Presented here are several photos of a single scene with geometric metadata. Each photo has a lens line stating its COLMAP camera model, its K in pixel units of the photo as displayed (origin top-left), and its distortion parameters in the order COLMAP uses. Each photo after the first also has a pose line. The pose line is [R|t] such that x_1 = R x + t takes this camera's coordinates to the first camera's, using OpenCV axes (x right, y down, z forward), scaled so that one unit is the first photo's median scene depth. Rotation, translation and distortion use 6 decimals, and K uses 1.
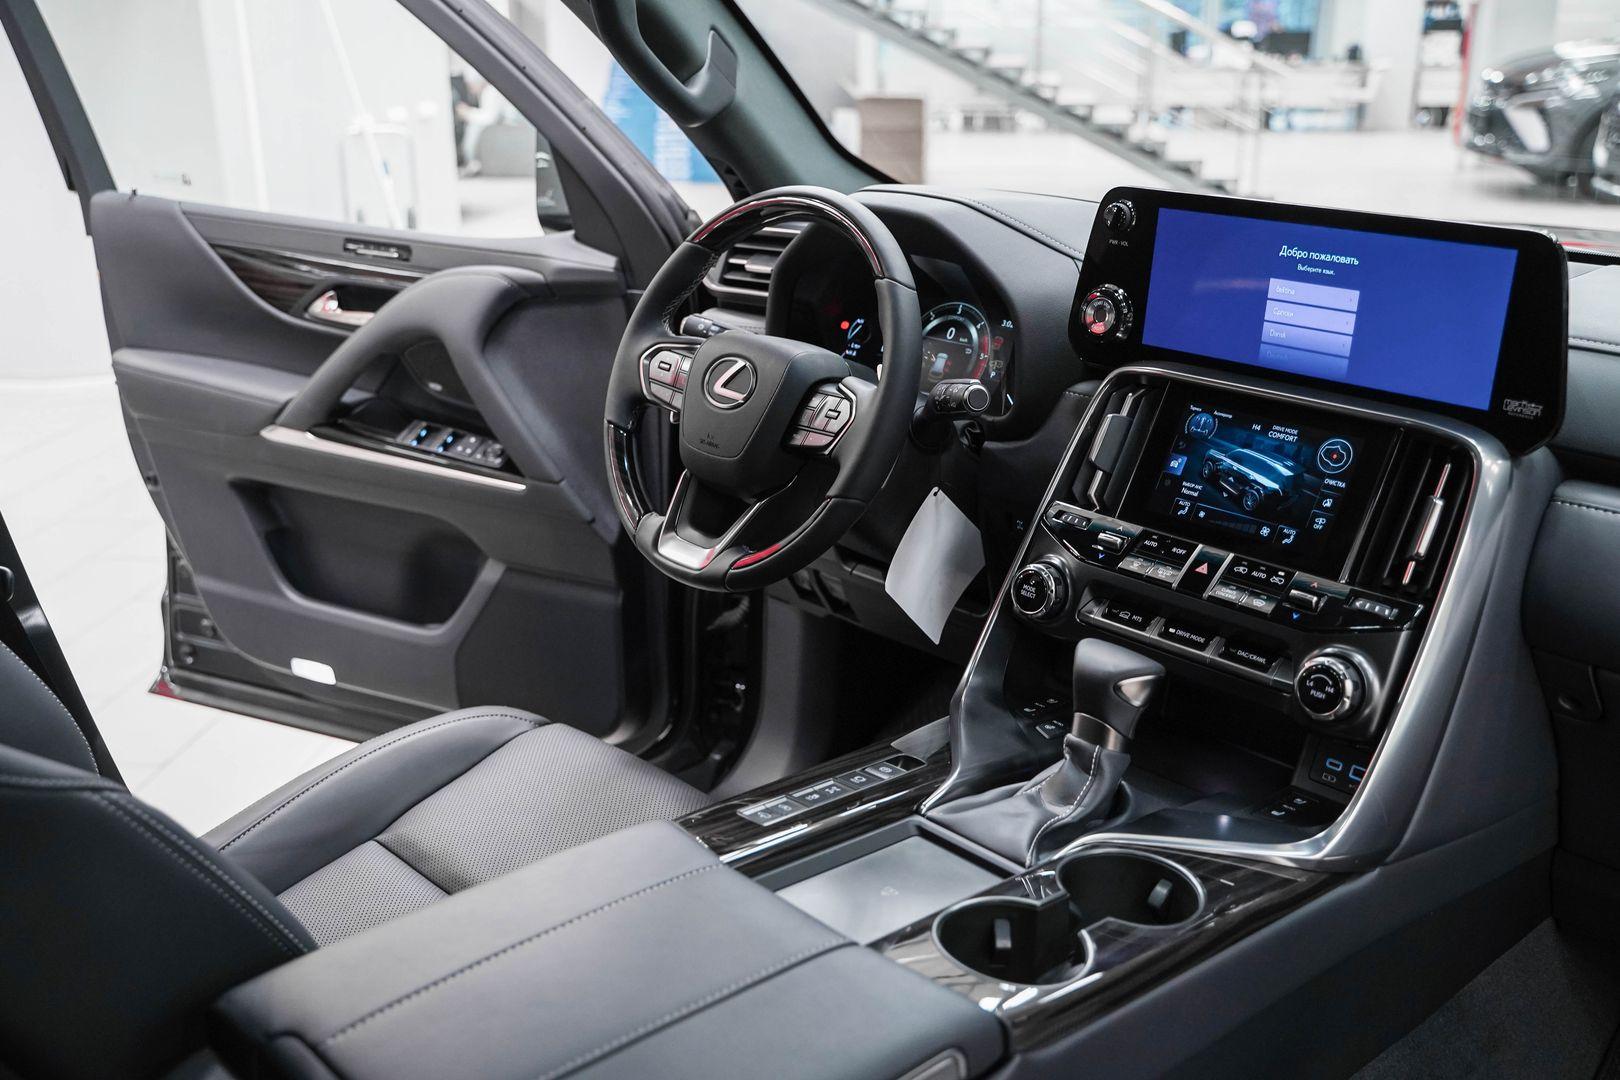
lens RADIAL K [[1566.0, 0, 810.0], [0, 1566.0, 540.0], [0, 0, 1]] dist [-0.070545, 0.111602]
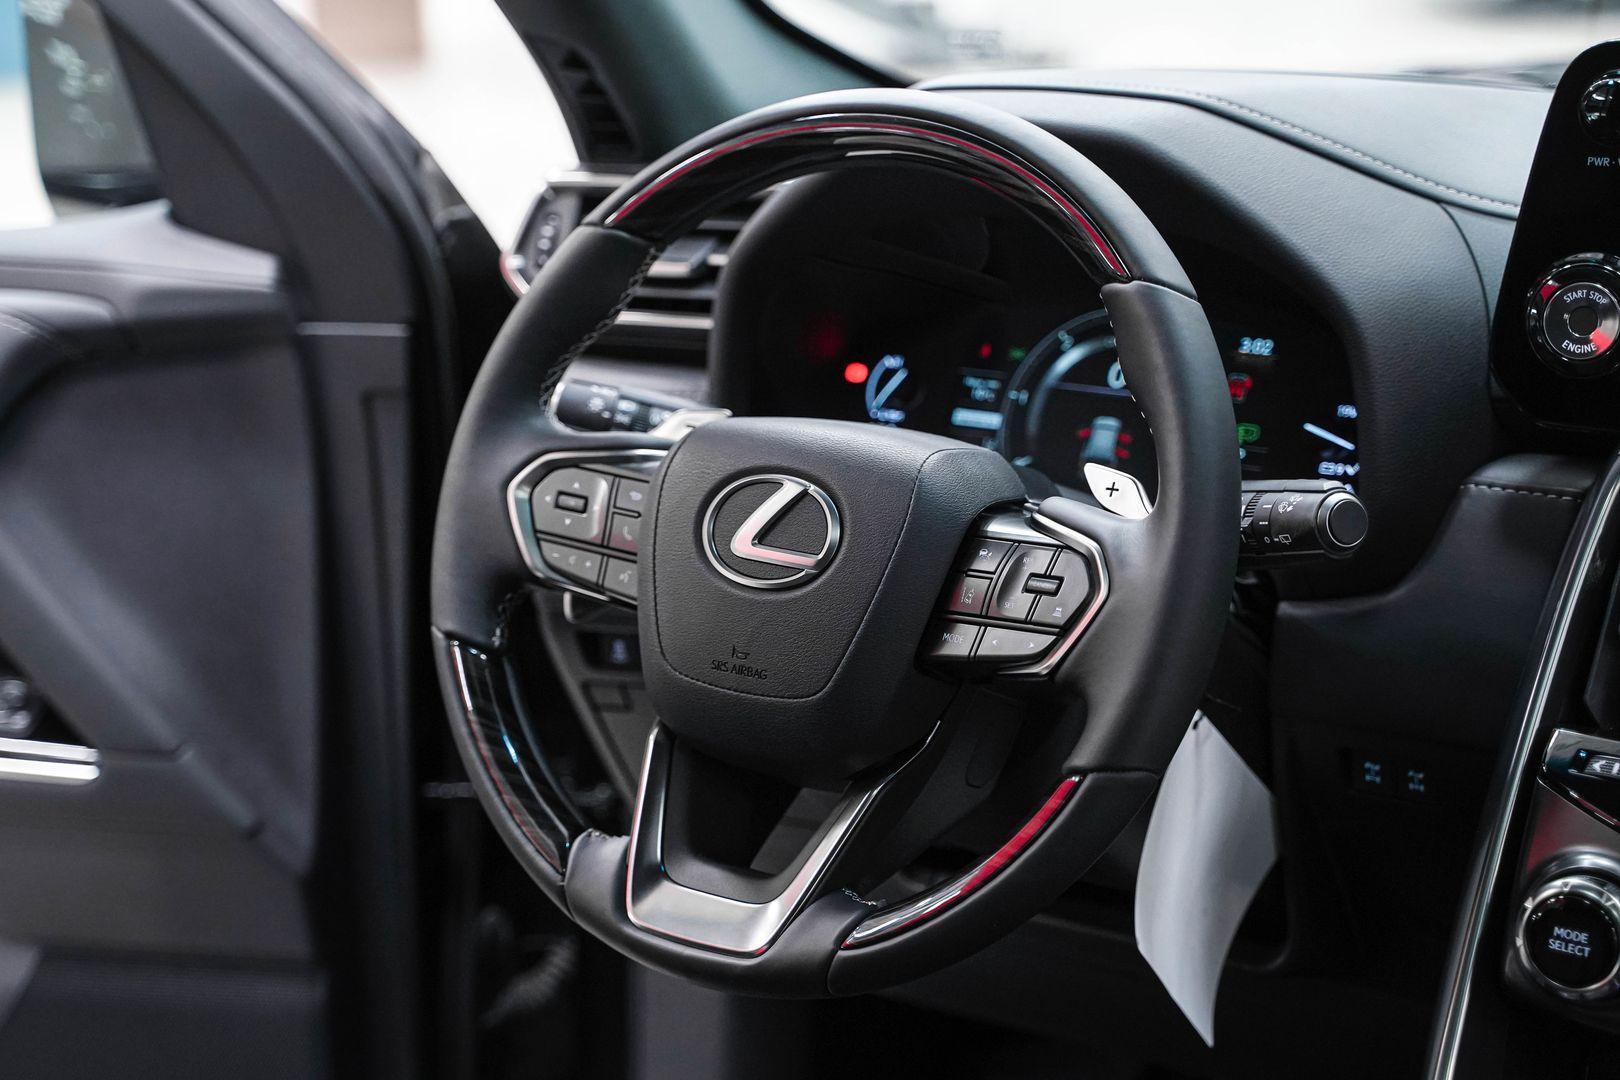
lens RADIAL K [[2845.1, 0, 810.0], [0, 2845.1, 540.0], [0, 0, 1]] dist [0.179386, -0.024938]
pose [[0.974346, -0.091169, 0.205760, -0.212580], [0.102518, 0.993705, -0.045163, -0.060647], [-0.200347, 0.065099, 0.977560, 0.198090]]
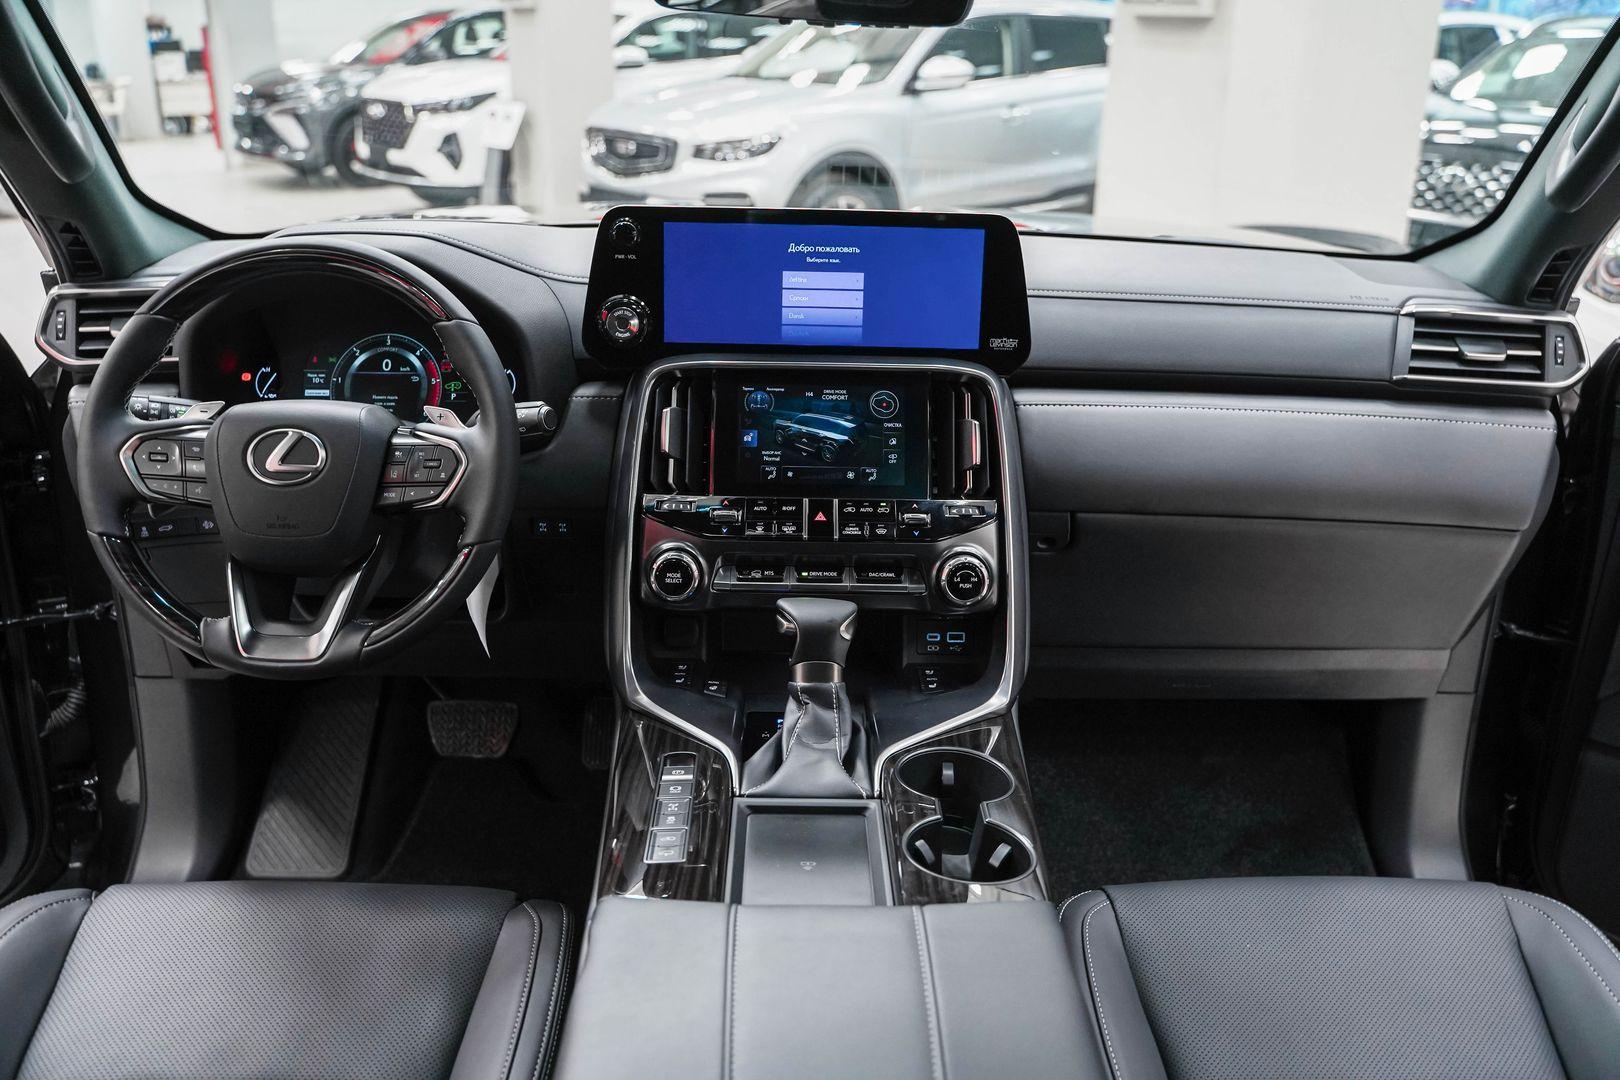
lens RADIAL K [[1287.1, 0, 810.0], [0, 1287.1, 540.0], [0, 0, 1]] dist [-0.115350, 0.091248]
pose [[0.665689, -0.261697, 0.698836, -0.384958], [0.221739, 0.963561, 0.149609, -0.097822], [-0.712523, 0.055366, 0.699461, 0.264873]]
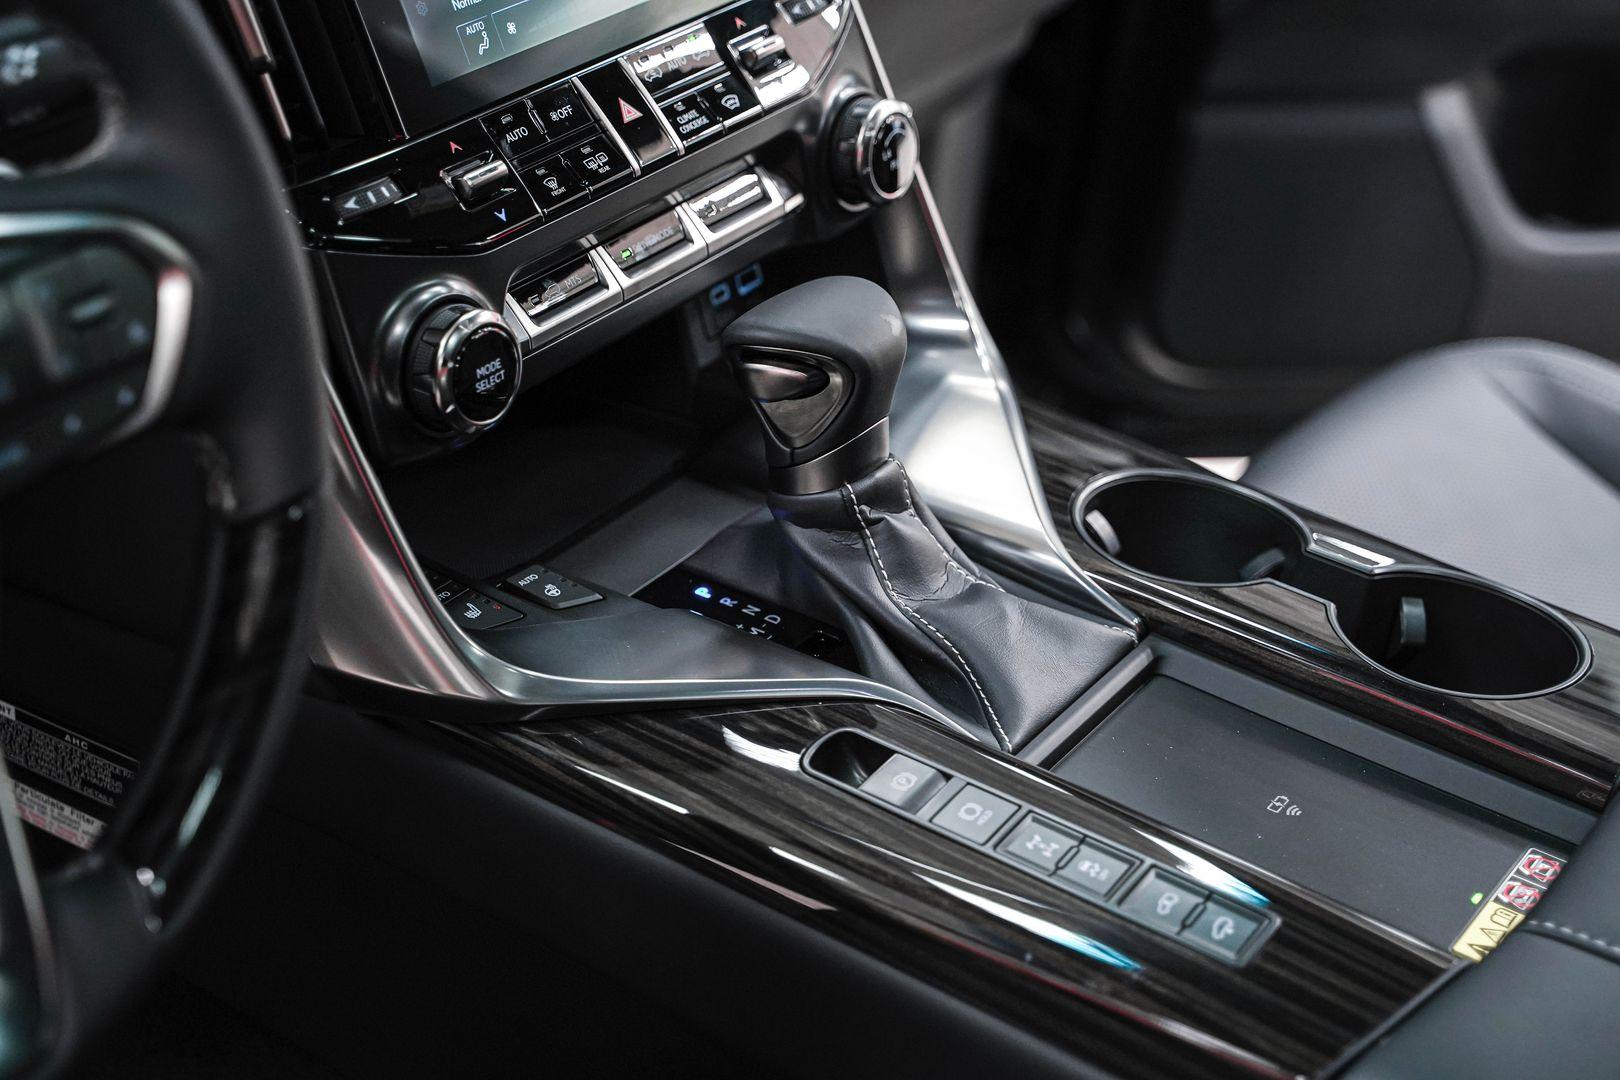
lens RADIAL K [[2578.9, 0, 810.0], [0, 2578.9, 540.0], [0, 0, 1]] dist [0.174489, -0.022048]
pose [[-0.220440, -0.564681, 0.795324, -0.428147], [0.197578, 0.772629, 0.603330, -0.312470], [-0.955180, 0.290137, -0.058750, 0.878780]]
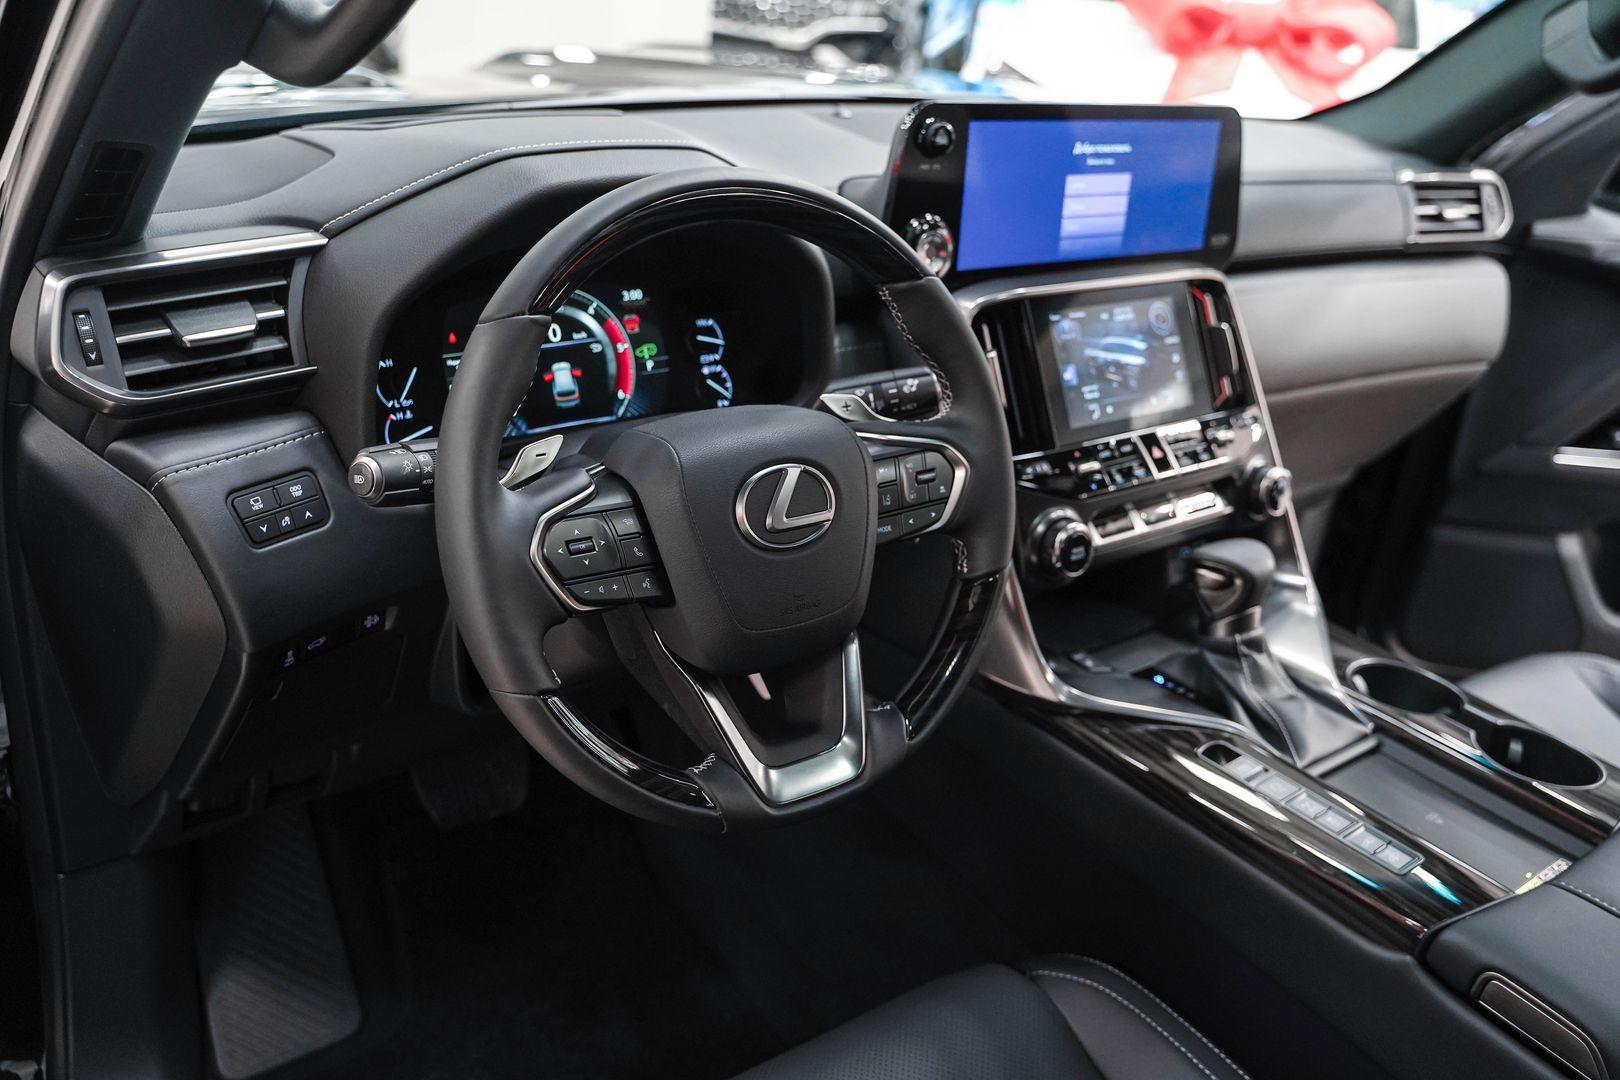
lens RADIAL K [[1307.9, 0, 810.0], [0, 1307.9, 540.0], [0, 0, 1]] dist [-0.118847, 0.095348]
pose [[0.118466, -0.445482, 0.887419, -0.523967], [0.221783, 0.883005, 0.413659, -0.305925], [-0.967873, 0.147809, 0.203406, 0.901366]]
